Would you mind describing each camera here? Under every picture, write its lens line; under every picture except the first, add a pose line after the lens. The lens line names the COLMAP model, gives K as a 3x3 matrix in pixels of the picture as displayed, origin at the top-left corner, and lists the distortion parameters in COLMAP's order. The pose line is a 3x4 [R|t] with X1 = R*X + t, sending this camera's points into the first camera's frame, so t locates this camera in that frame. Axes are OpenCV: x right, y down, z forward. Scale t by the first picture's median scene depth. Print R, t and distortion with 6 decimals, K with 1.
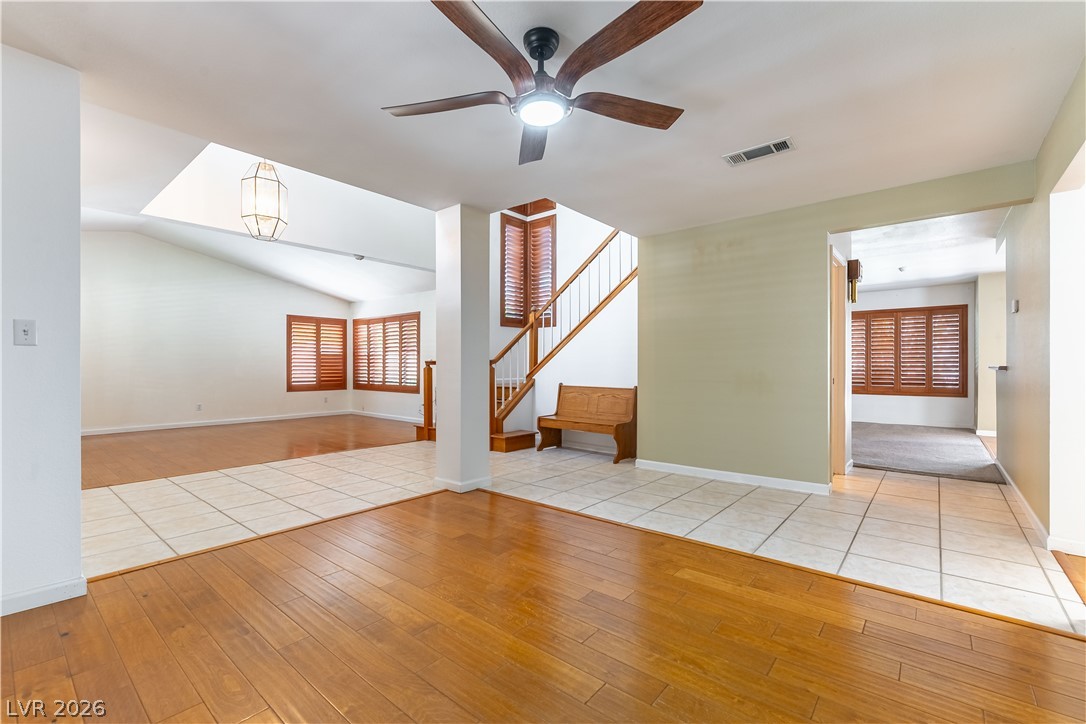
lens RADIAL K [[473.1, 0, 537.5], [0, 473.1, 368.6], [0, 0, 1]] dist [0.004852, 0.000248]
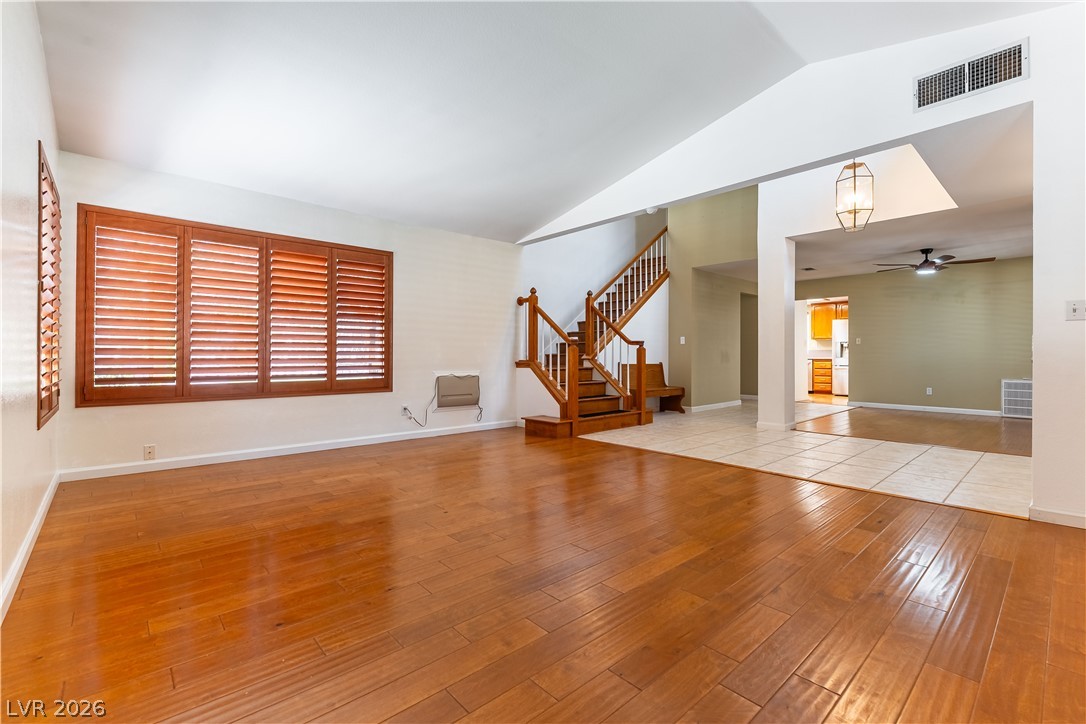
lens RADIAL K [[473.1, 0, 544.8], [0, 473.1, 352.4], [0, 0, 1]] dist [0.004852, 0.000248]
pose [[0.126388, -0.003685, 0.991974, -0.623137], [-0.004152, 0.999982, 0.004244, 0.000387], [-0.991972, -0.004655, 0.126371, 0.557539]]
